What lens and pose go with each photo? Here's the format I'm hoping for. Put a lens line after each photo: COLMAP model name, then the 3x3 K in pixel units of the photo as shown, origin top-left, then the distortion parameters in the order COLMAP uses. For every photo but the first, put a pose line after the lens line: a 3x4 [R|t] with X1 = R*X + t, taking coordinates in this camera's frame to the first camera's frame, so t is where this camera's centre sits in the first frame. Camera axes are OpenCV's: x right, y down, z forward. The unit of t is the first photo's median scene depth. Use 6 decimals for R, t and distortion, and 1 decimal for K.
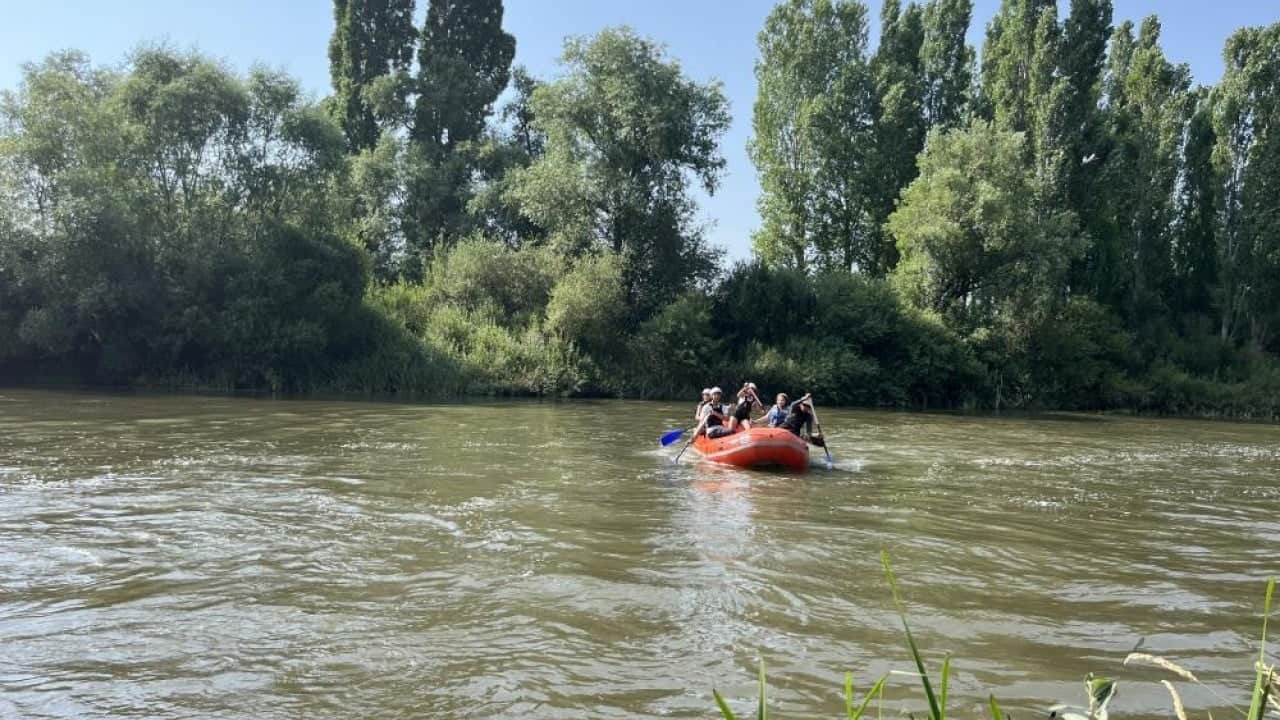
lens RADIAL K [[974.8, 0, 640.8], [0, 974.8, 367.9], [0, 0, 1]] dist [0.049391, -0.069311]
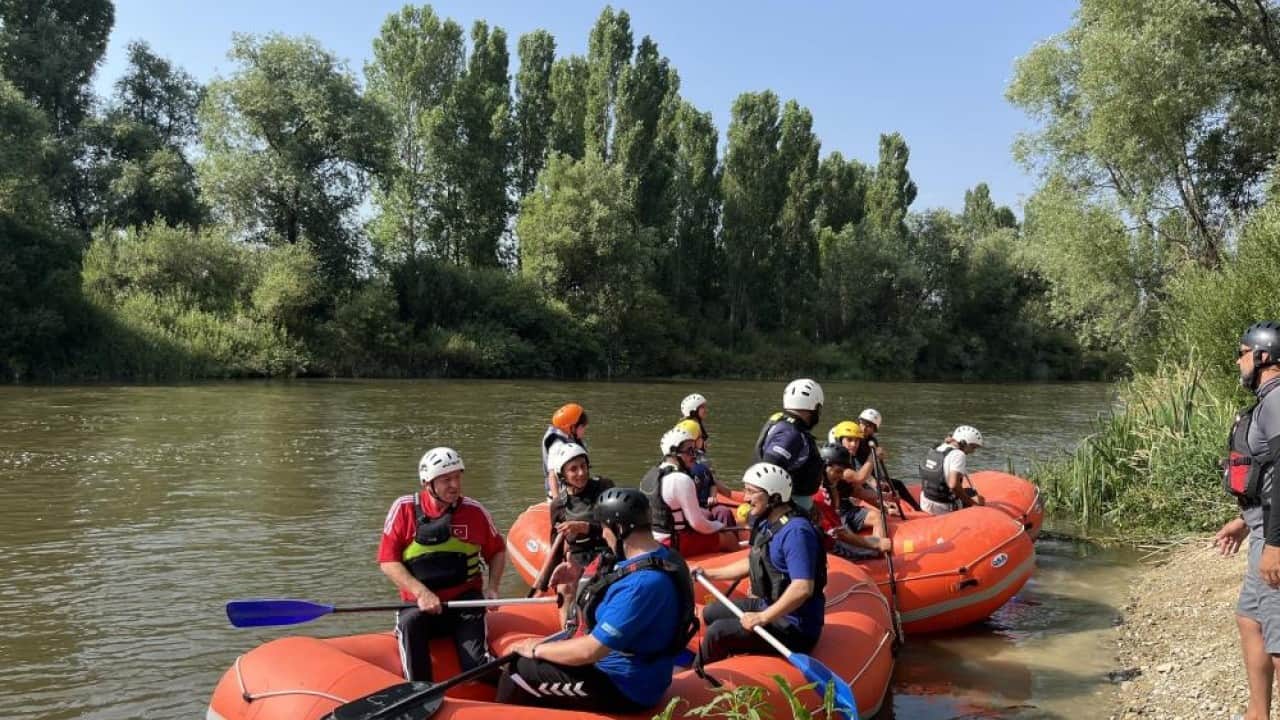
lens RADIAL K [[974.8, 0, 640.8], [0, 974.8, 367.9], [0, 0, 1]] dist [0.049391, -0.069311]
pose [[0.862082, -0.022867, 0.506253, -0.252718], [0.007651, 0.999455, 0.032115, -0.011504], [-0.506711, -0.023812, 0.861787, -0.140372]]
